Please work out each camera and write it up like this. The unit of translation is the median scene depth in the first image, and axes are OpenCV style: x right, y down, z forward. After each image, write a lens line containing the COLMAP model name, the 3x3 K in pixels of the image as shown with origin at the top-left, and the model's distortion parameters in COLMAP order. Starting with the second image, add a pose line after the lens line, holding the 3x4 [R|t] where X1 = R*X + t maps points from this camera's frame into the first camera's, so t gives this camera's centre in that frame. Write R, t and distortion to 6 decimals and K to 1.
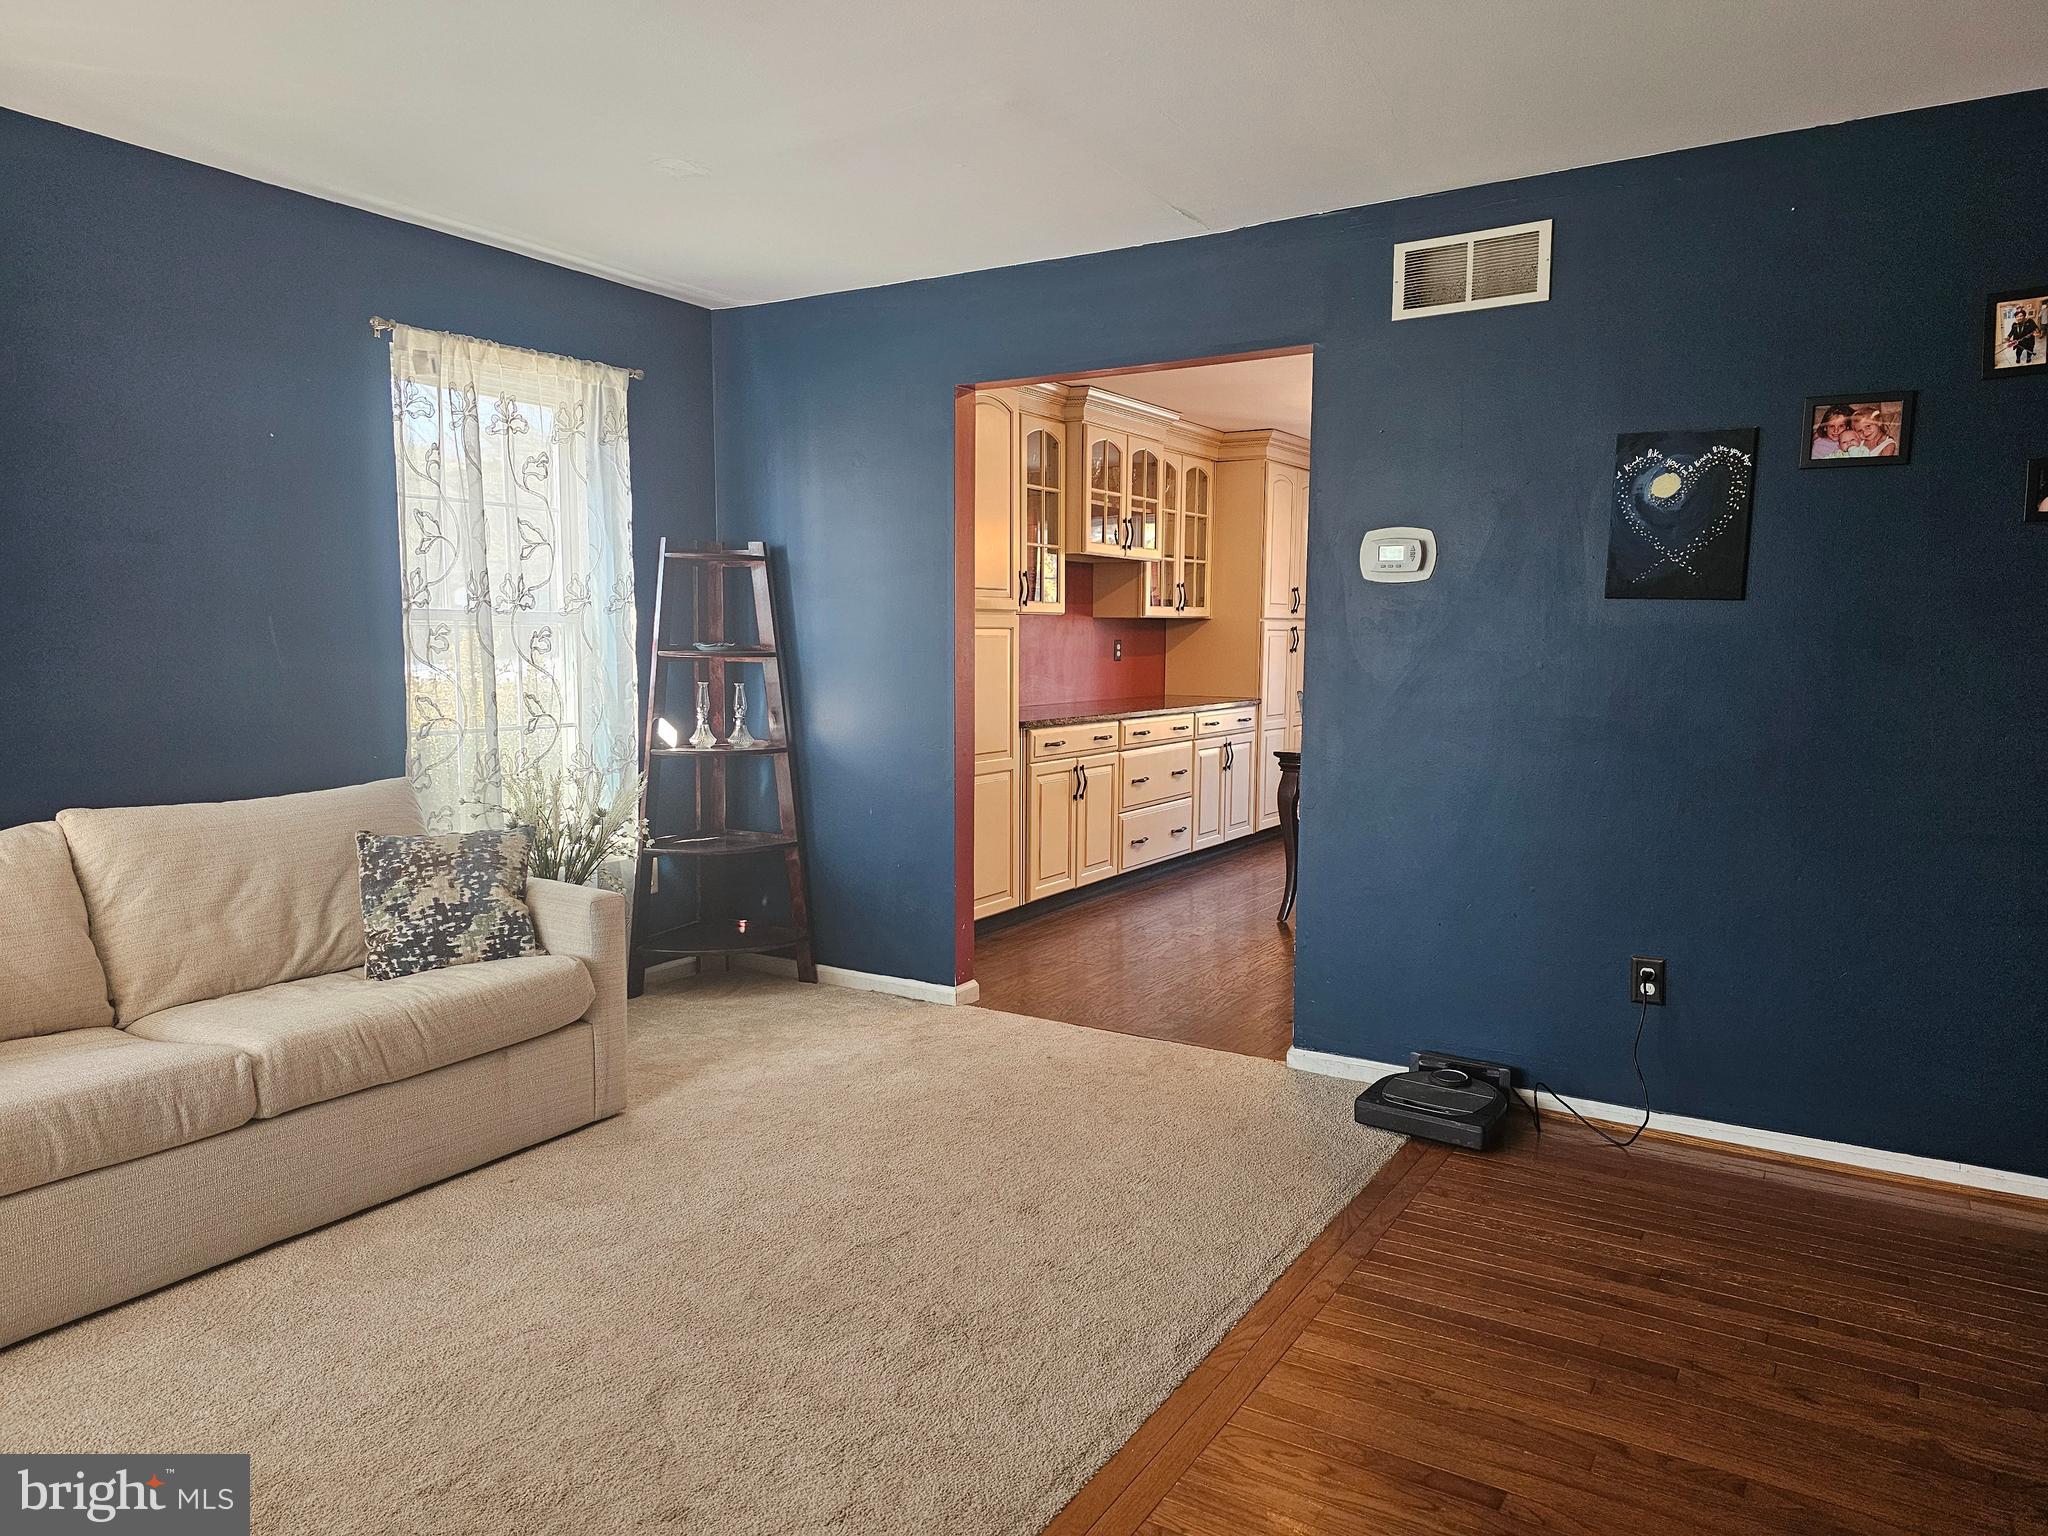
lens RADIAL K [[1361.9, 0, 1013.7], [0, 1361.9, 780.8], [0, 0, 1]] dist [0.054108, -0.040490]
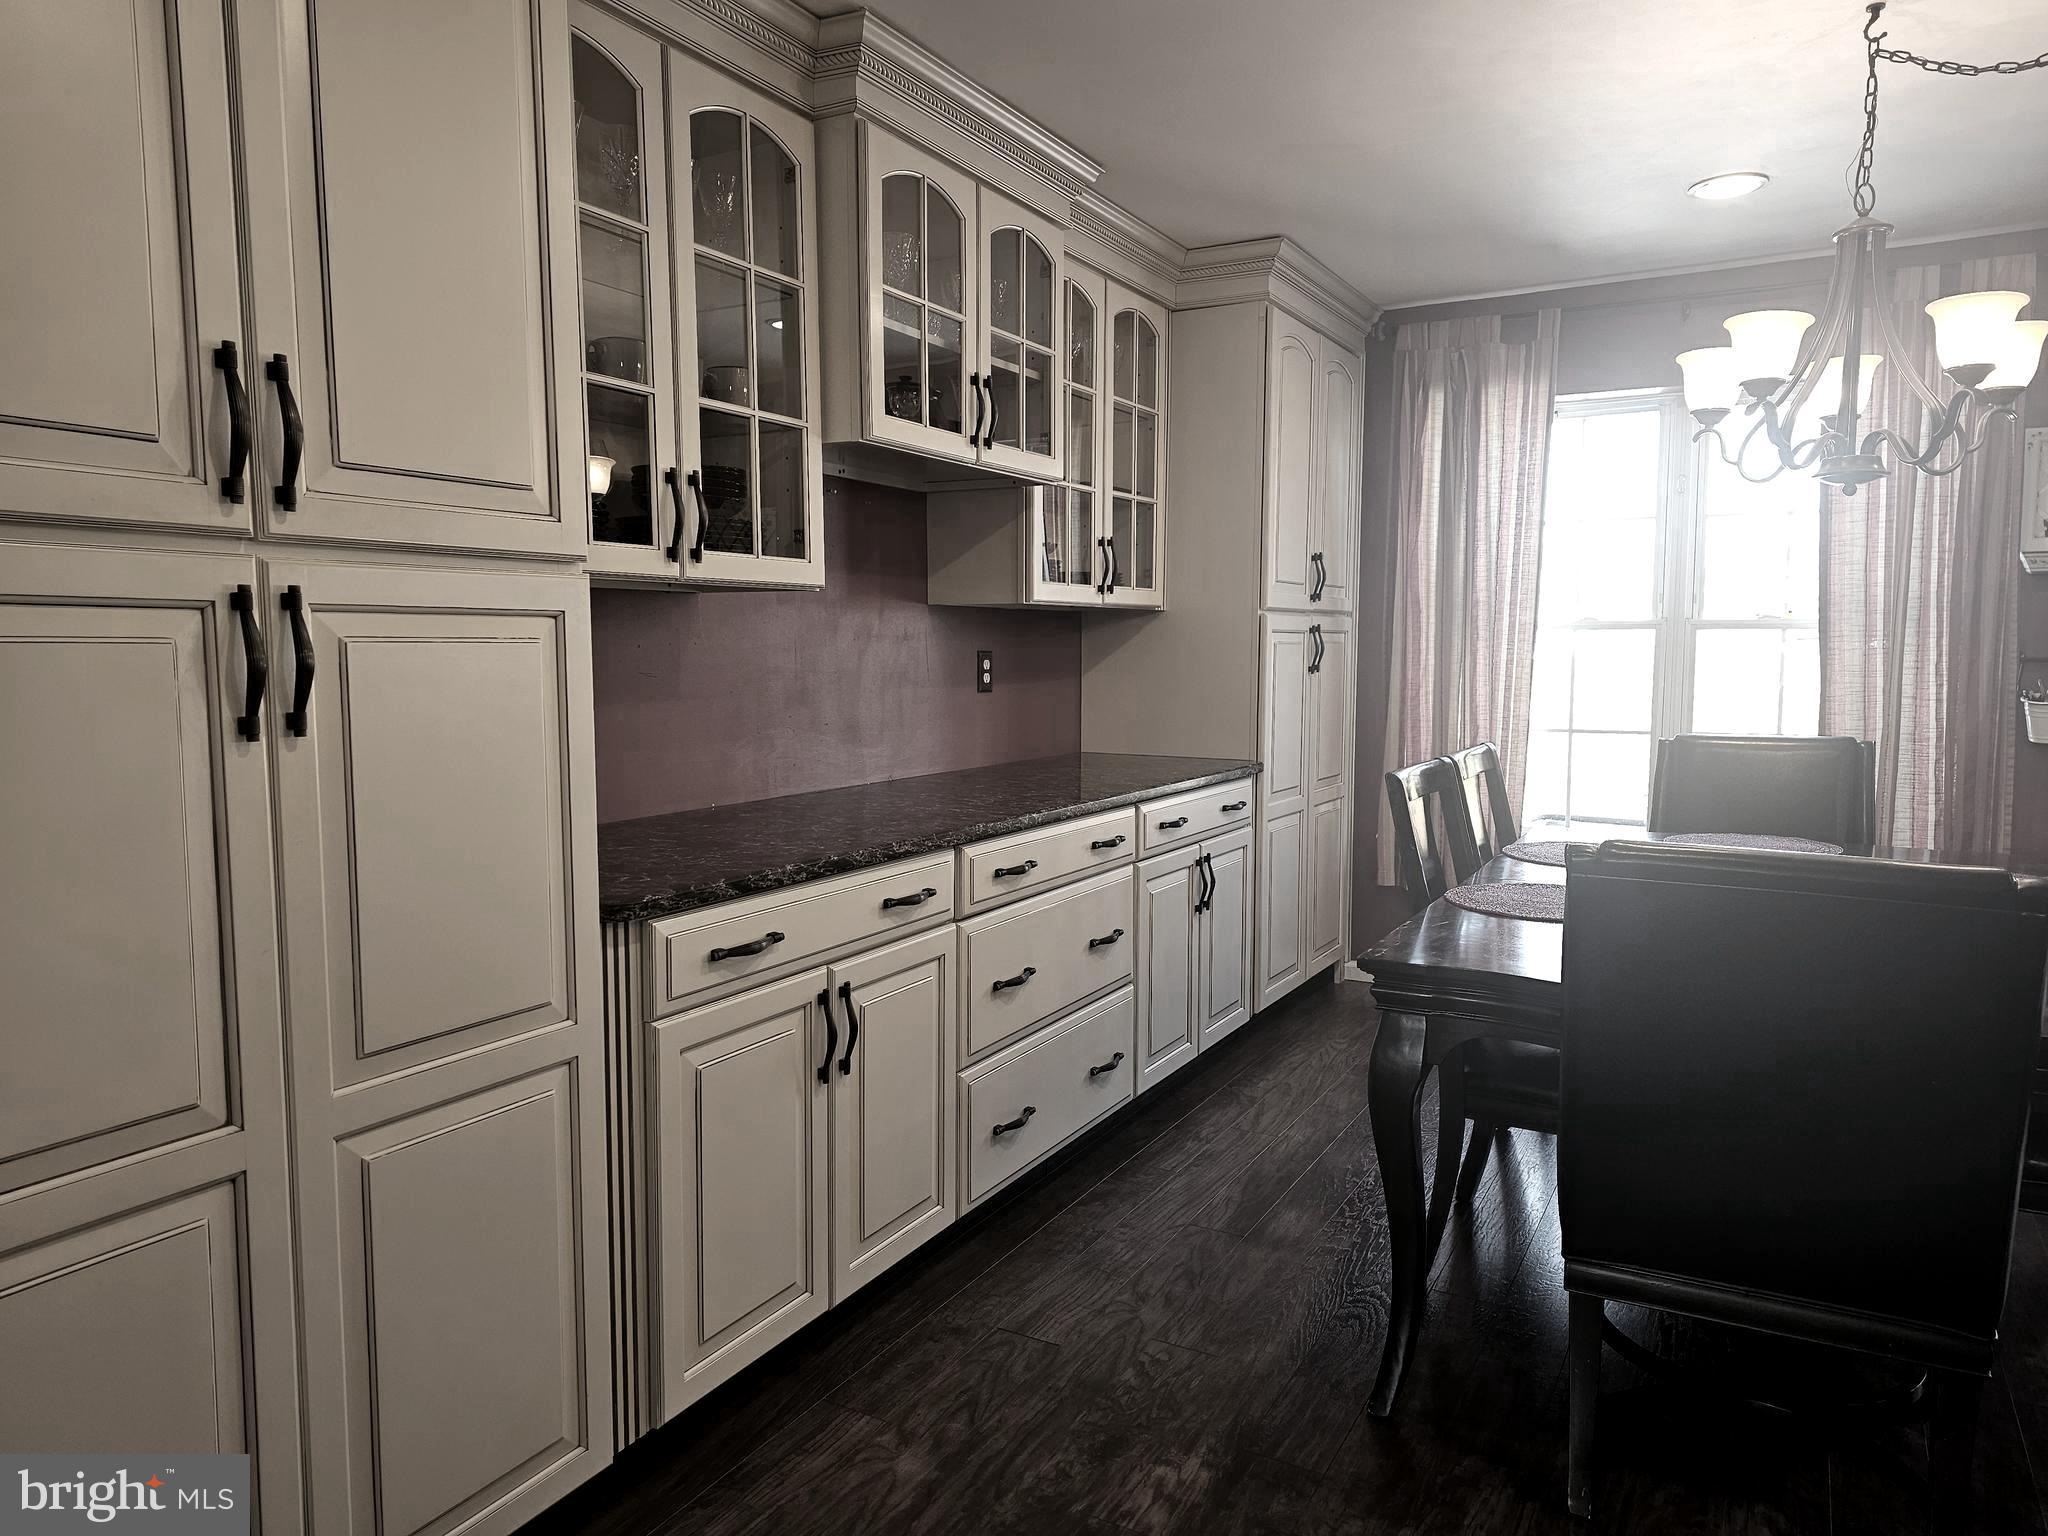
lens RADIAL K [[1361.9, 0, 1043.4], [0, 1361.9, 765.0], [0, 0, 1]] dist [0.054108, -0.040490]
pose [[0.997838, -0.009438, 0.065033, 0.067765], [0.010708, 0.999758, -0.019202, -0.053307], [-0.064836, 0.019857, 0.997698, 0.516212]]
